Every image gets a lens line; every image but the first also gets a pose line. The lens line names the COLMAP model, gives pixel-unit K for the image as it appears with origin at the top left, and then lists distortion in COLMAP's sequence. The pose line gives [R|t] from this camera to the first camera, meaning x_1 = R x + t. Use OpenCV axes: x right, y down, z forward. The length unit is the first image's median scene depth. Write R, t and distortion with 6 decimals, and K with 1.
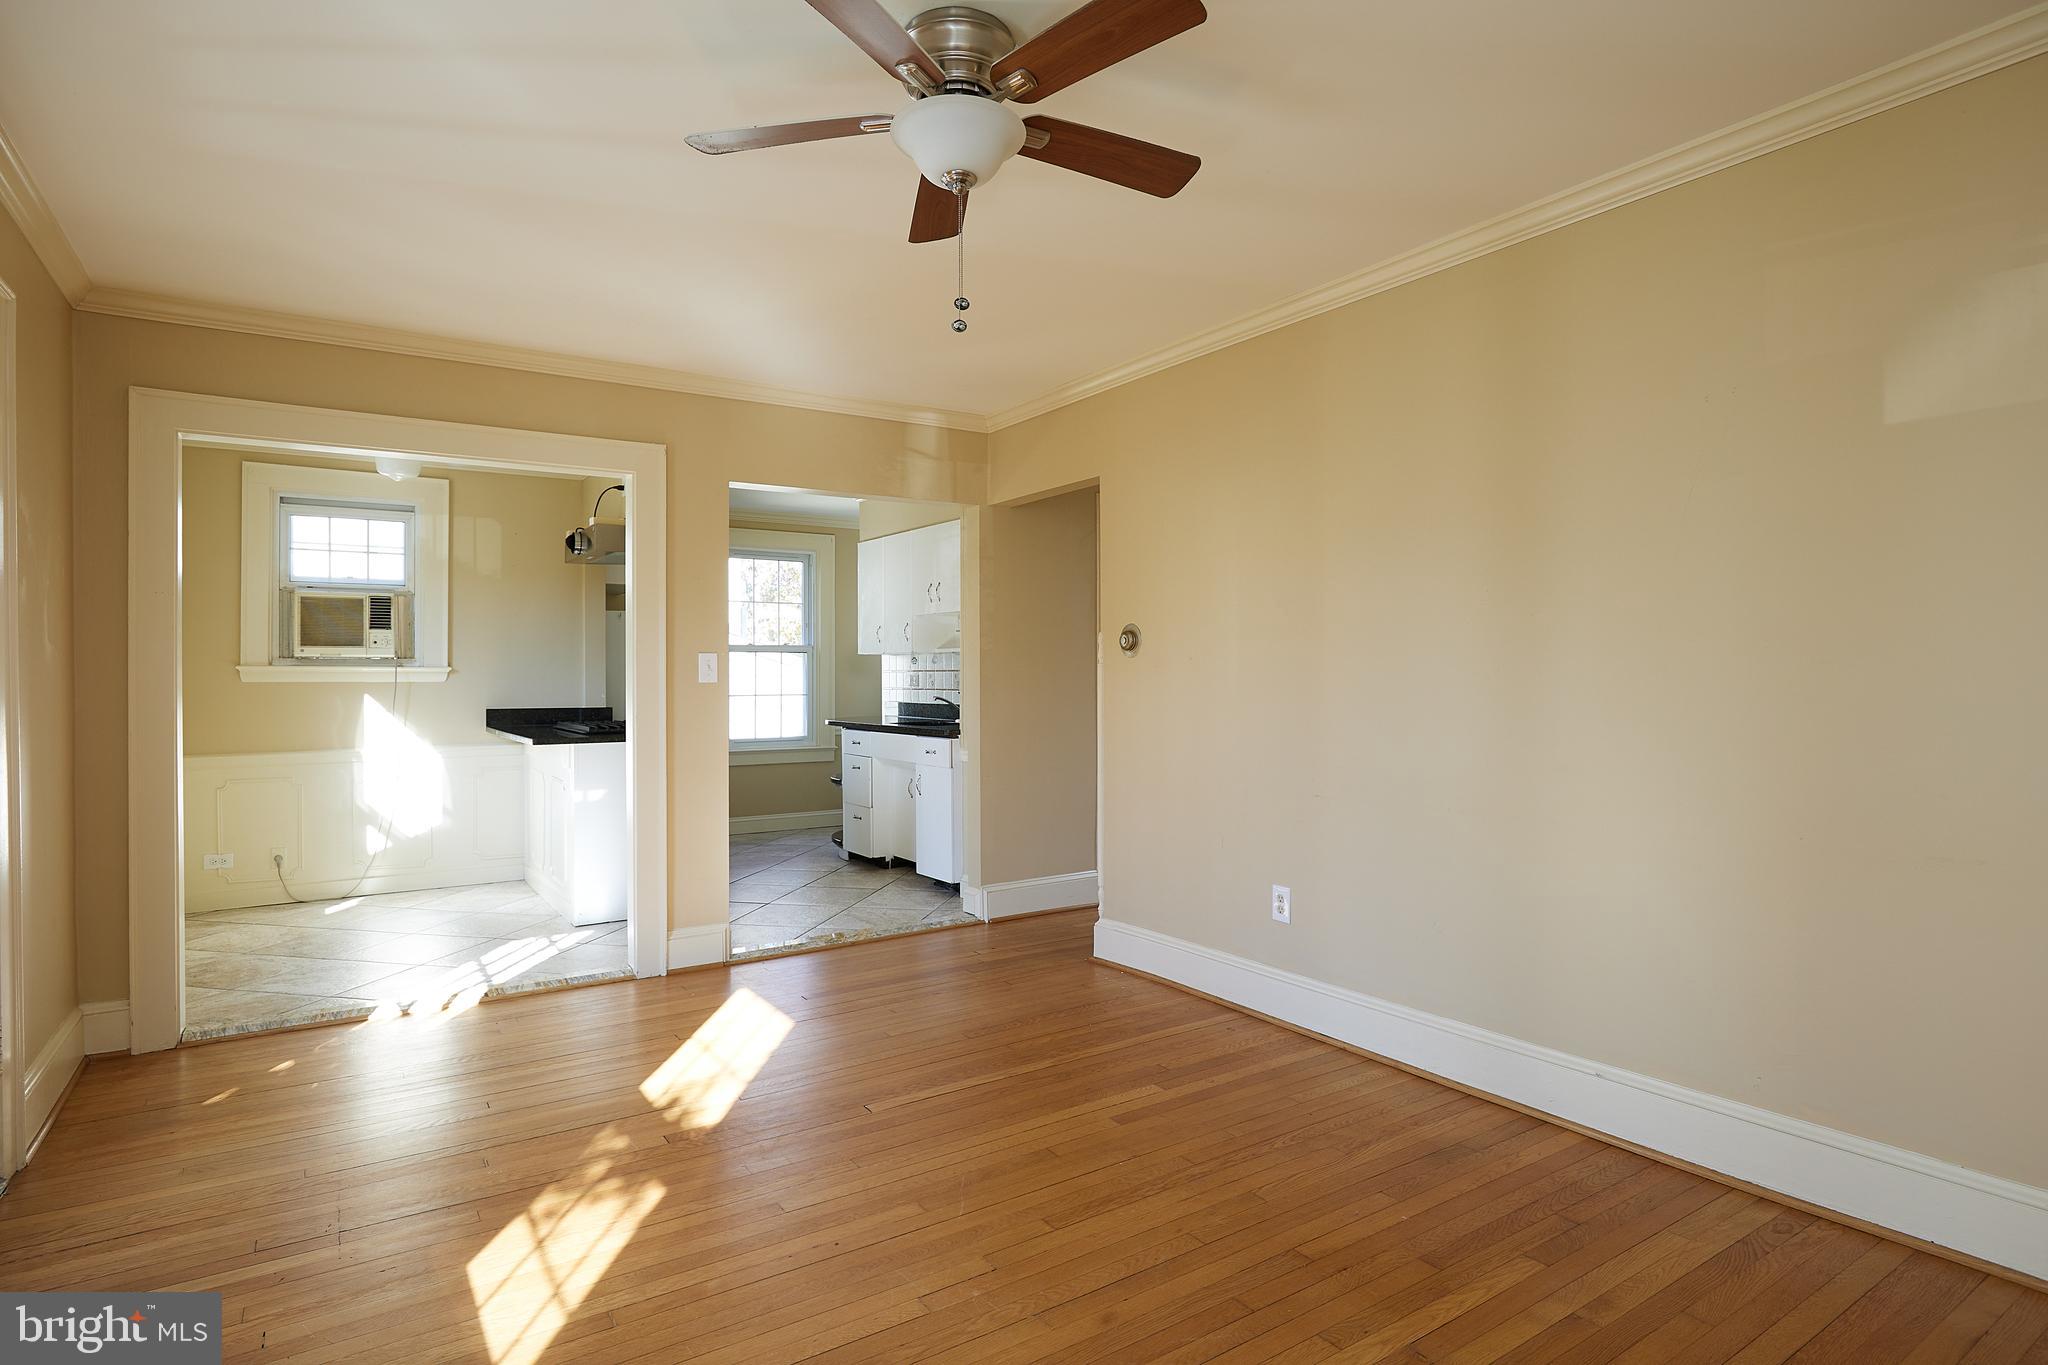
lens RADIAL K [[1052.3, 0, 1028.4], [0, 1052.3, 674.3], [0, 0, 1]] dist [-0.019238, -0.000684]
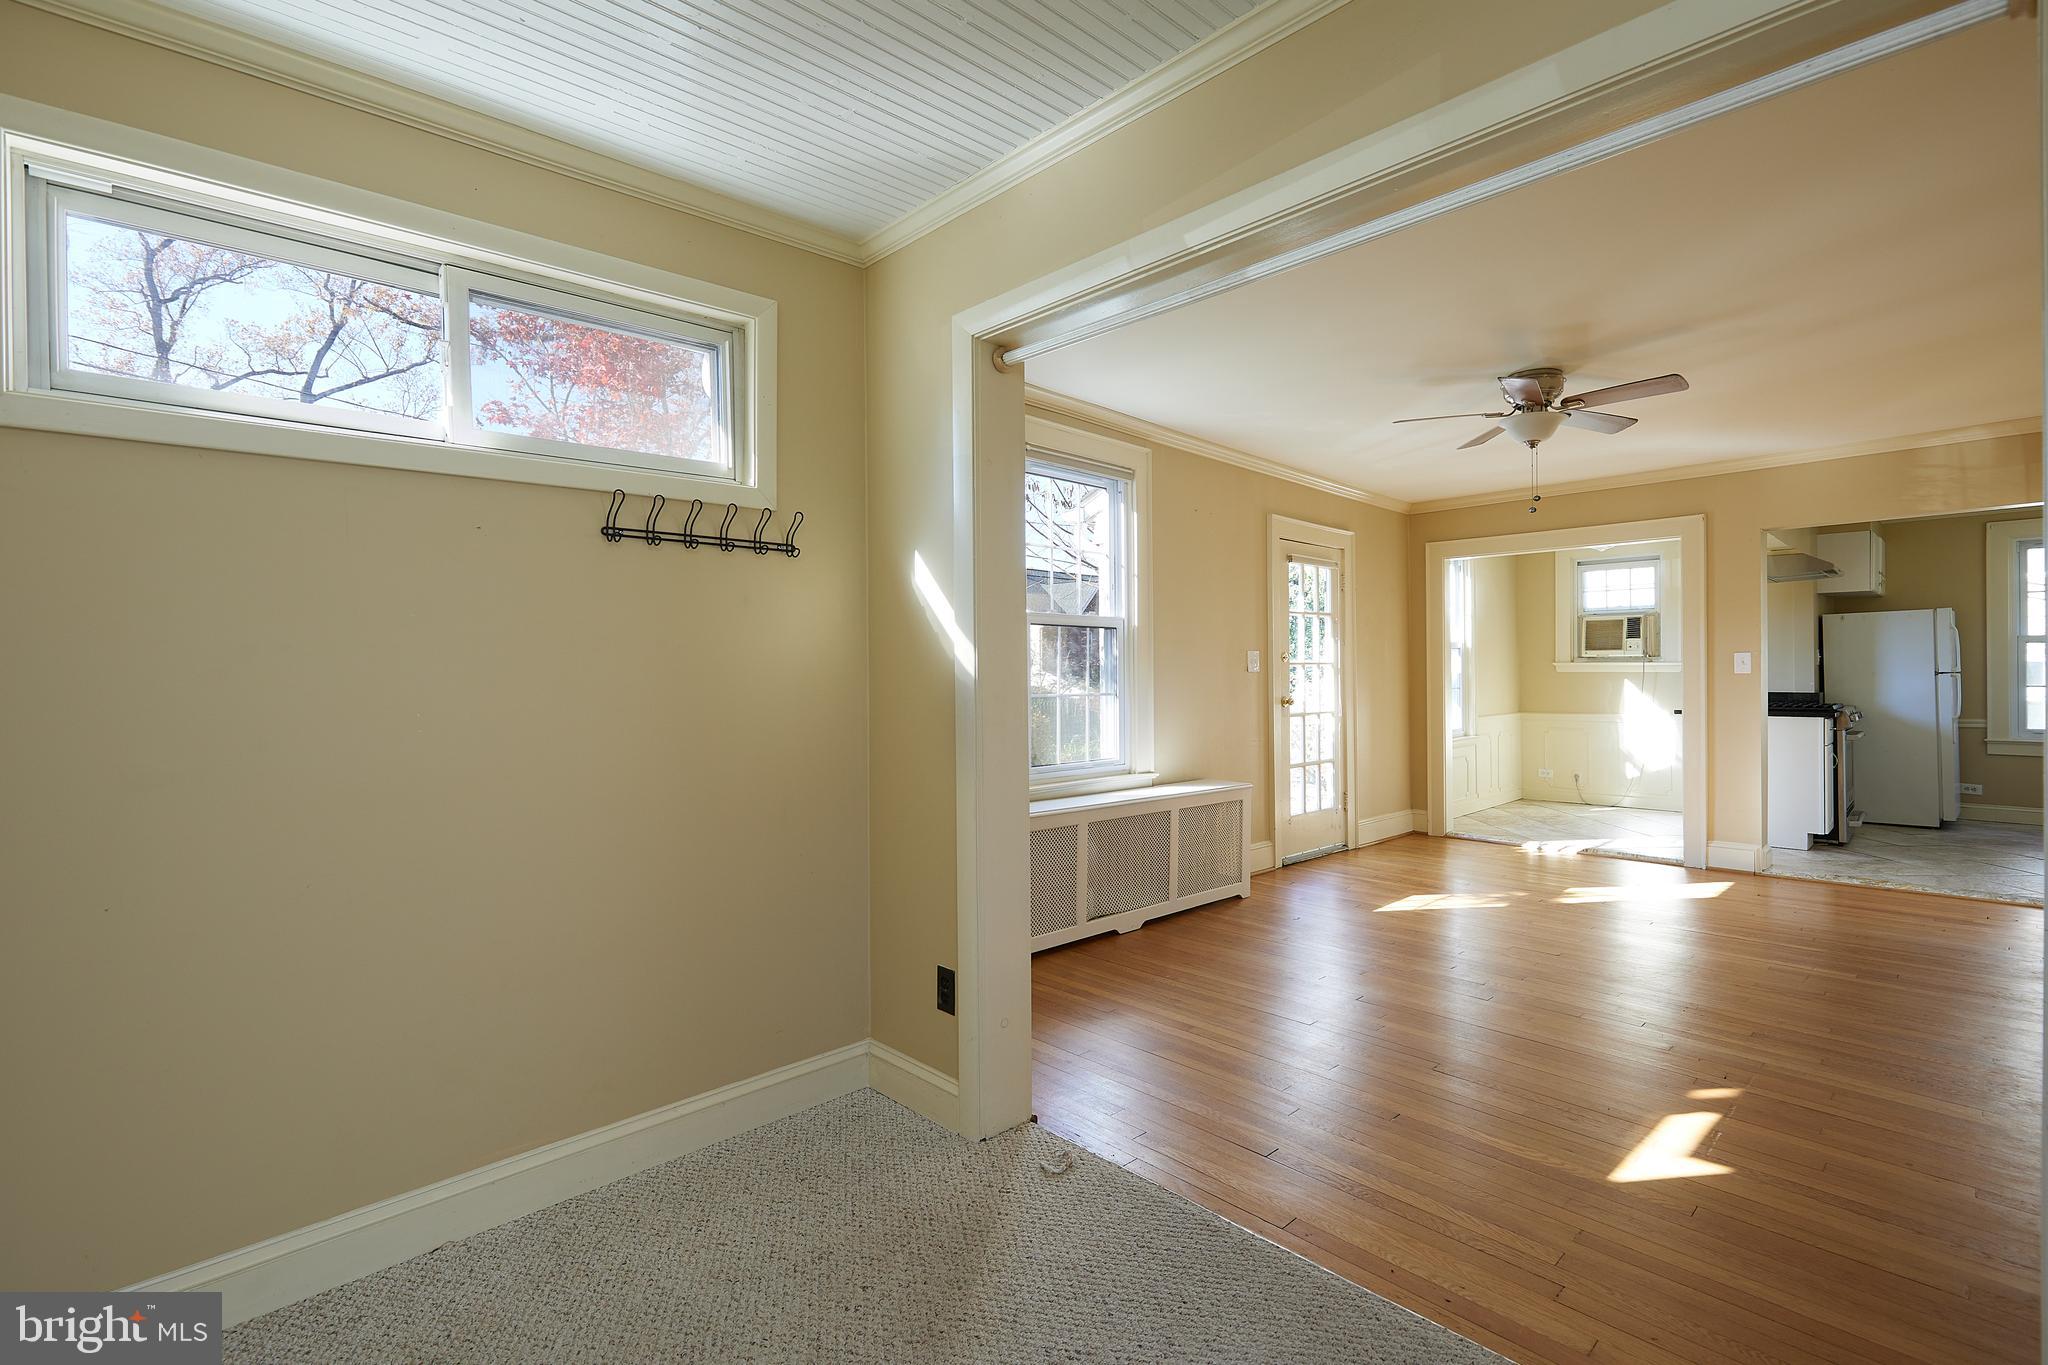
lens RADIAL K [[929.2, 0, 1040.7], [0, 929.2, 672.3], [0, 0, 1]] dist [0.004288, -0.000405]
pose [[0.179656, 0.004065, -0.983721, 0.617452], [0.005720, 0.999970, 0.005177, -0.004509], [0.983713, -0.006557, 0.179627, -0.132079]]
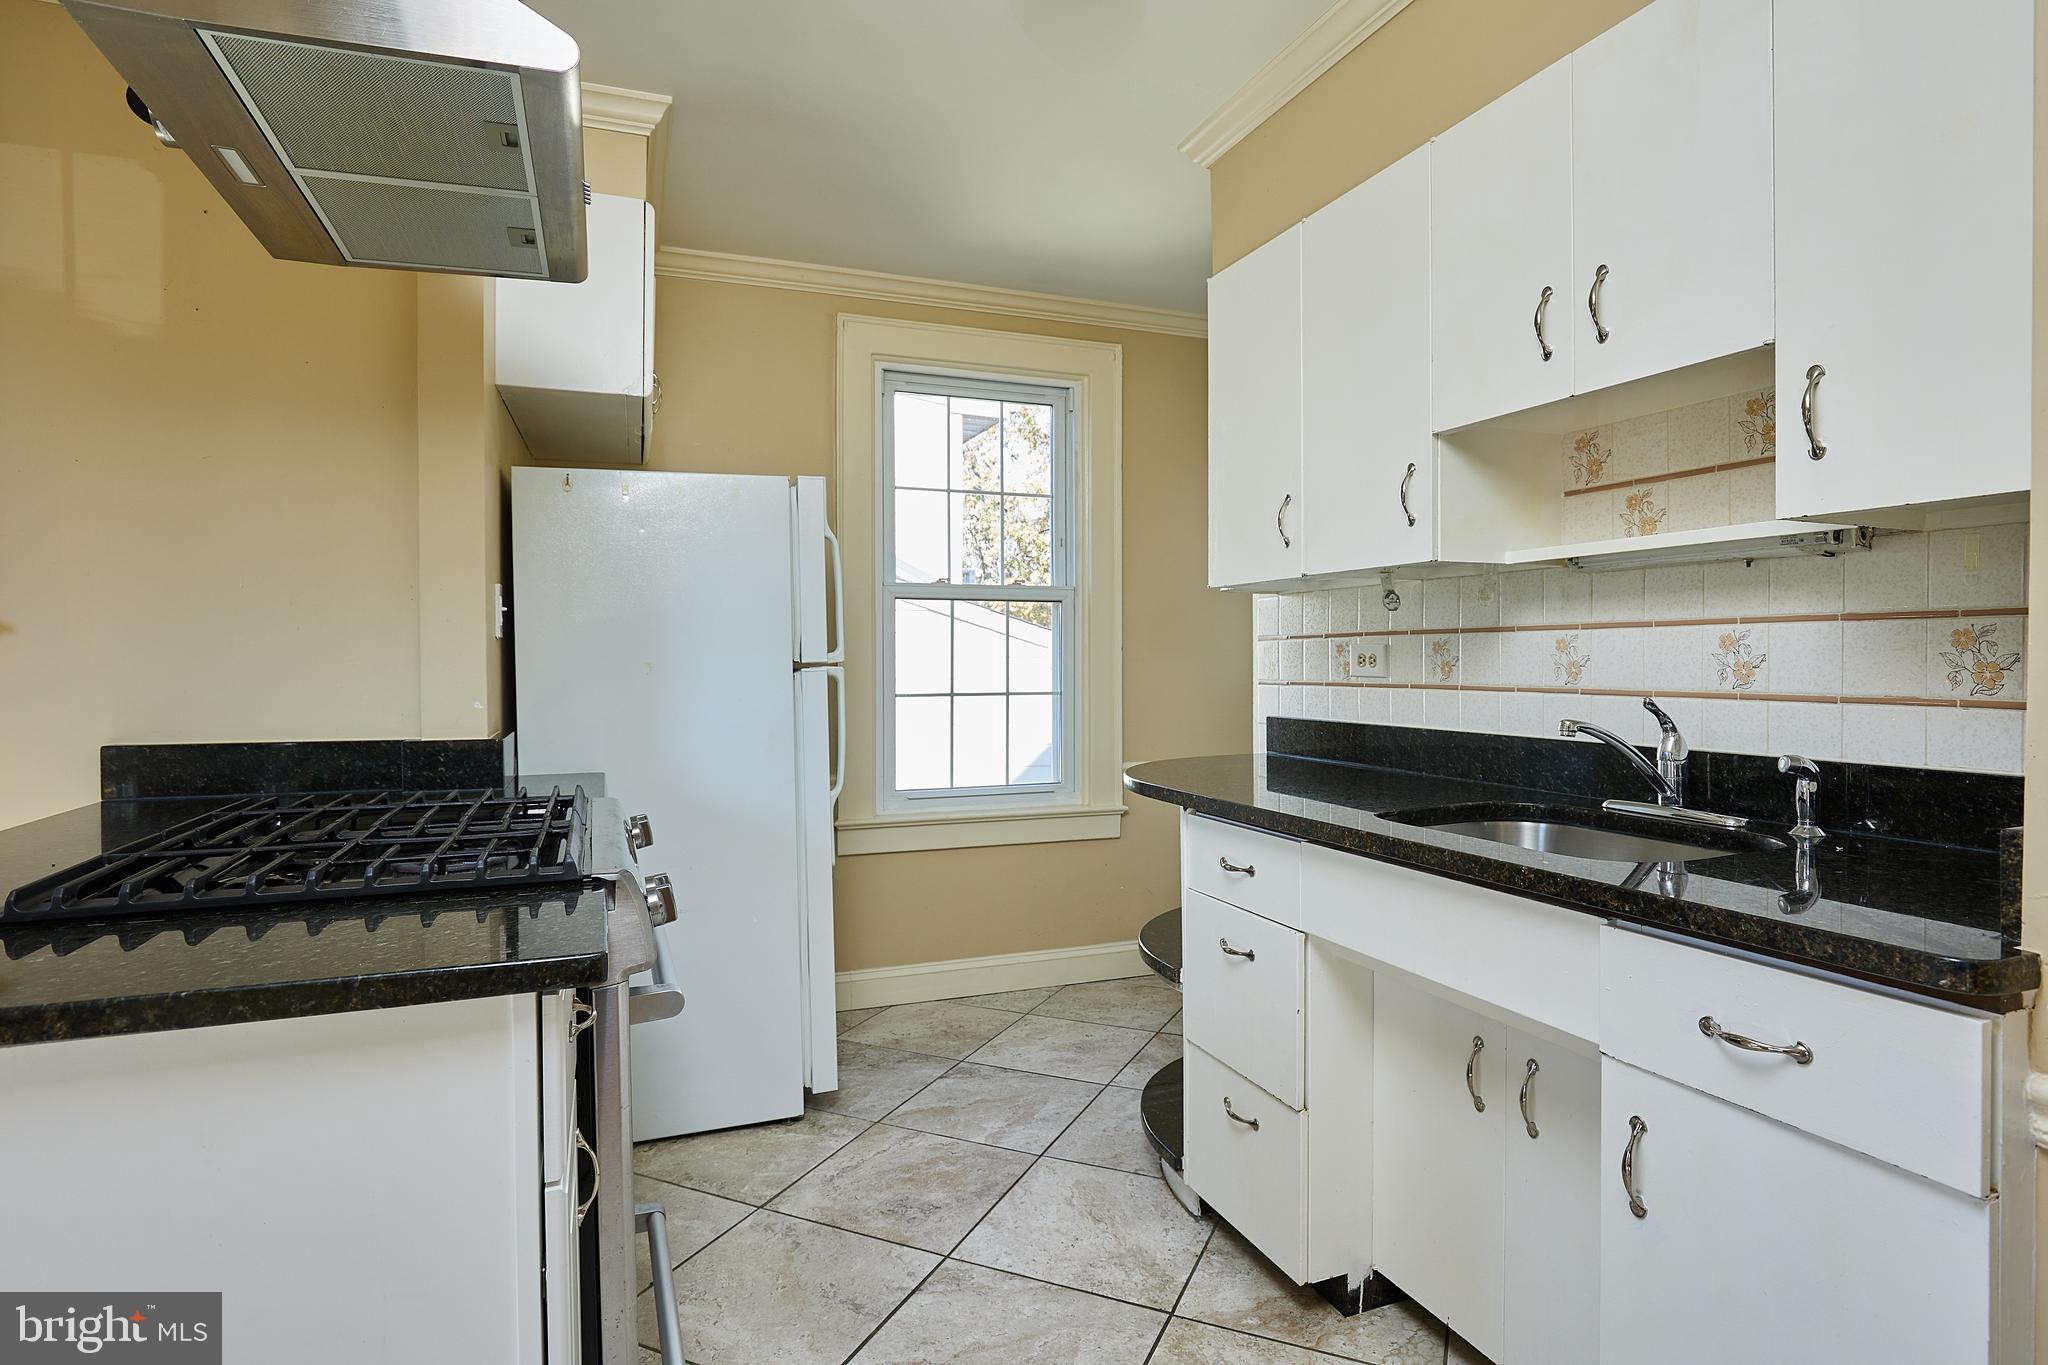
lens RADIAL K [[1052.3, 0, 1039.1], [0, 1052.3, 675.0], [0, 0, 1]] dist [-0.019238, -0.000684]
pose [[0.976581, 0.006973, -0.215036, -0.182873], [-0.003099, 0.999827, 0.018349, 0.004847], [0.215127, -0.017253, 0.976434, 0.827227]]
